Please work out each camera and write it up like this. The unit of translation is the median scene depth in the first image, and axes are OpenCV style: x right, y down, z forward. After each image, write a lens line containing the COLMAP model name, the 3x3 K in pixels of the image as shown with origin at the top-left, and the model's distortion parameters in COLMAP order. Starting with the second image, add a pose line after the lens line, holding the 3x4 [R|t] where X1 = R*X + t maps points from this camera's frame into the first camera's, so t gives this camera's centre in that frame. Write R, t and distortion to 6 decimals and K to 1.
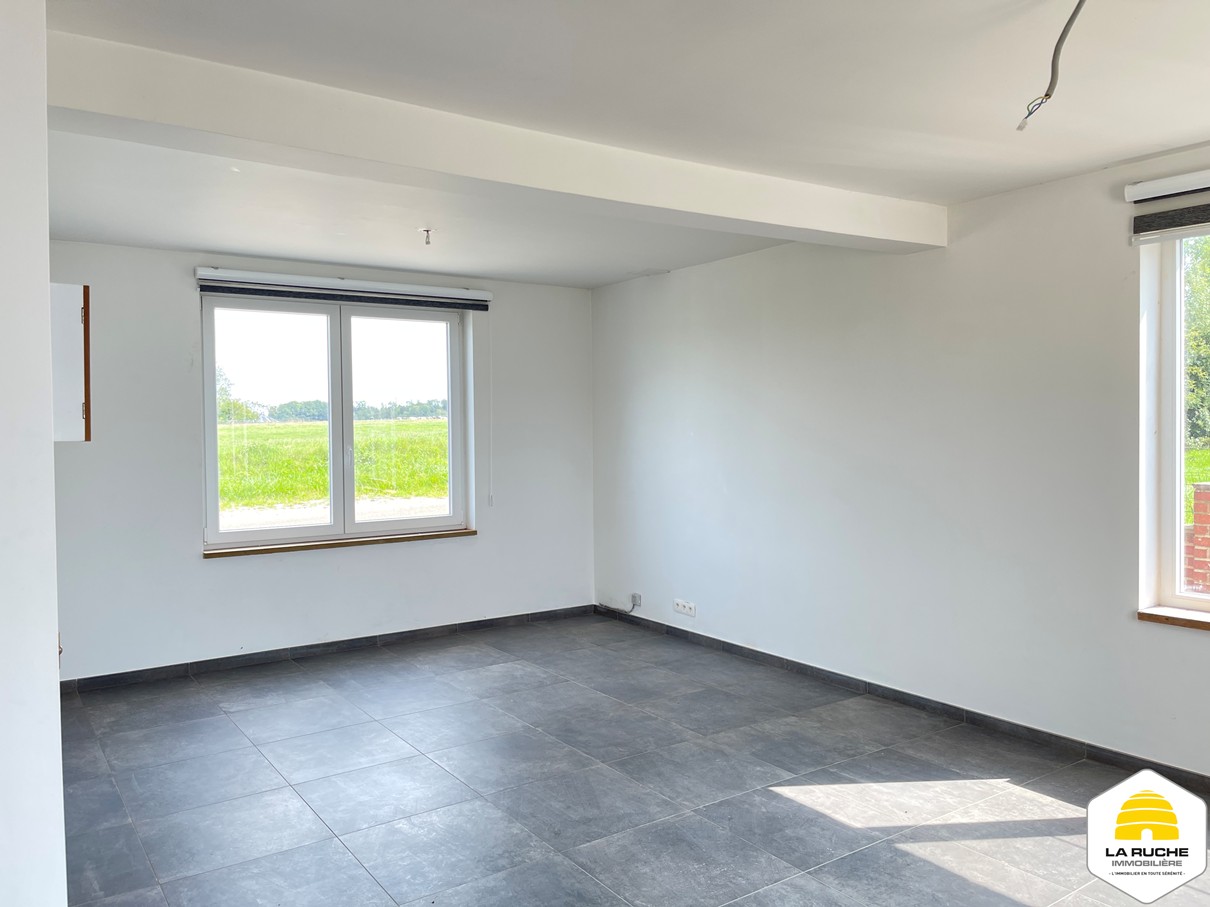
lens RADIAL K [[904.9, 0, 603.5], [0, 904.9, 451.8], [0, 0, 1]] dist [0.057289, -0.075479]
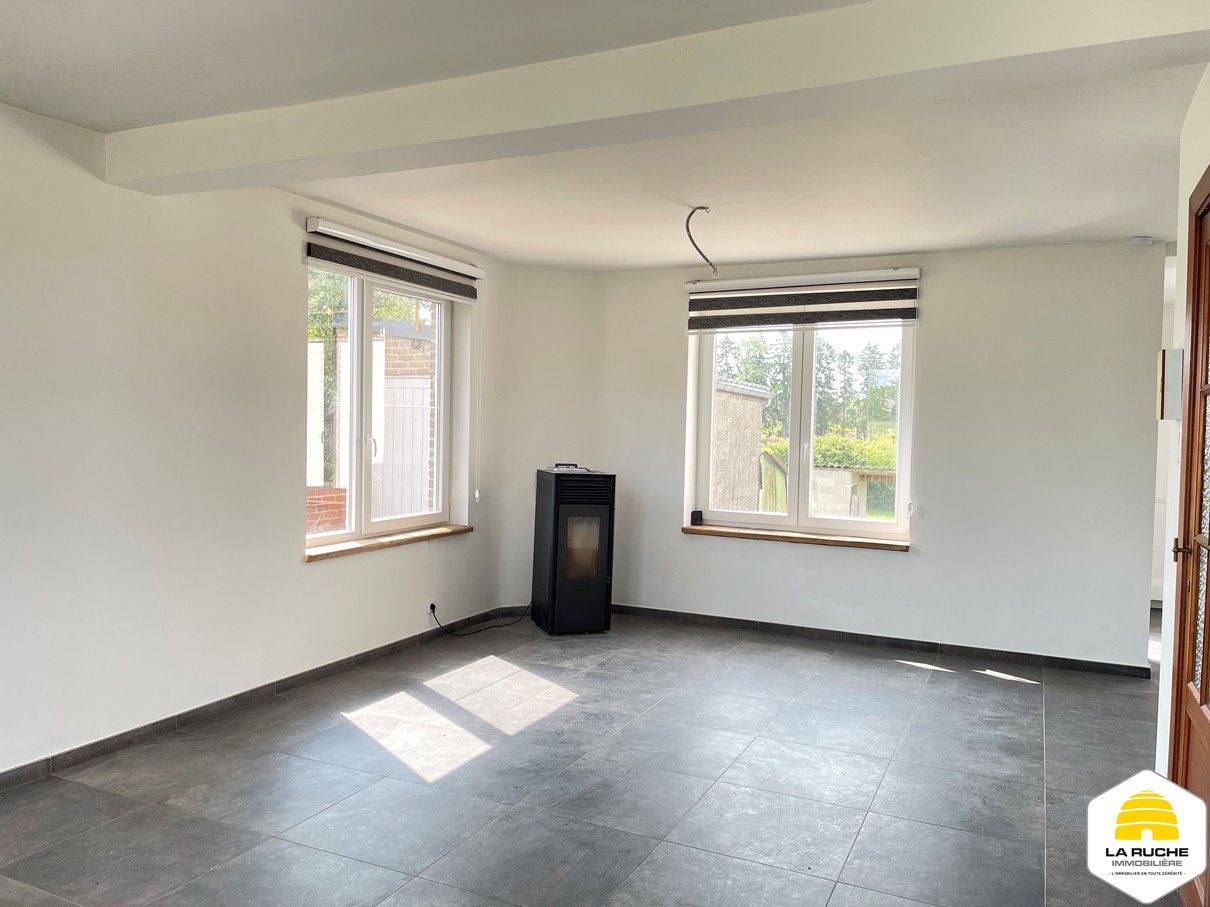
lens RADIAL K [[904.9, 0, 607.6], [0, 904.9, 446.4], [0, 0, 1]] dist [0.057289, -0.075479]
pose [[-0.499460, -0.023418, 0.866020, -0.774054], [0.011100, 0.999380, 0.033427, -0.015655], [-0.866266, 0.026308, -0.498891, 1.378017]]
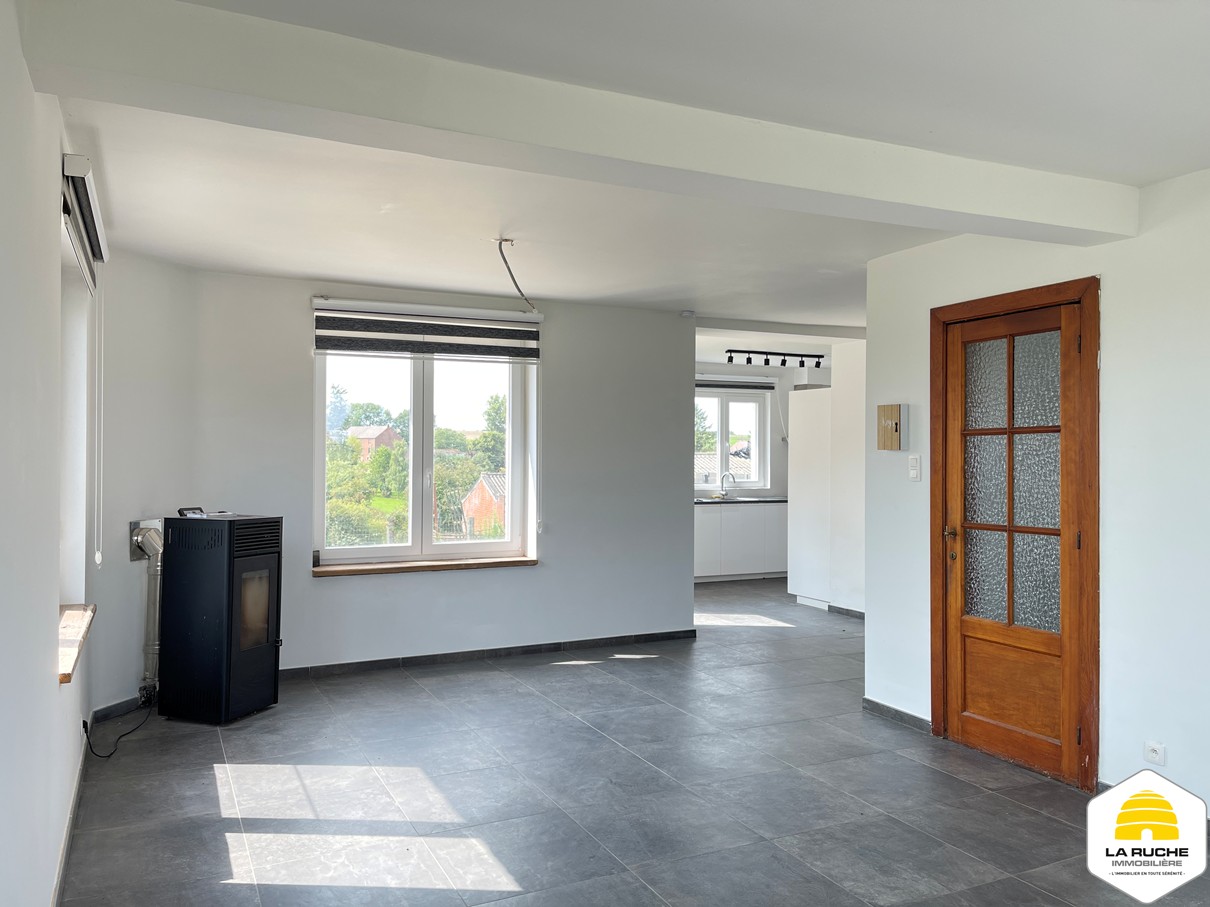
lens RADIAL K [[904.9, 0, 596.6], [0, 904.9, 449.9], [0, 0, 1]] dist [0.057289, -0.075479]
pose [[-0.988909, 0.002026, 0.148506, -0.008060], [0.006381, 0.999563, 0.028858, -0.050904], [-0.148383, 0.029485, -0.988490, 1.882805]]
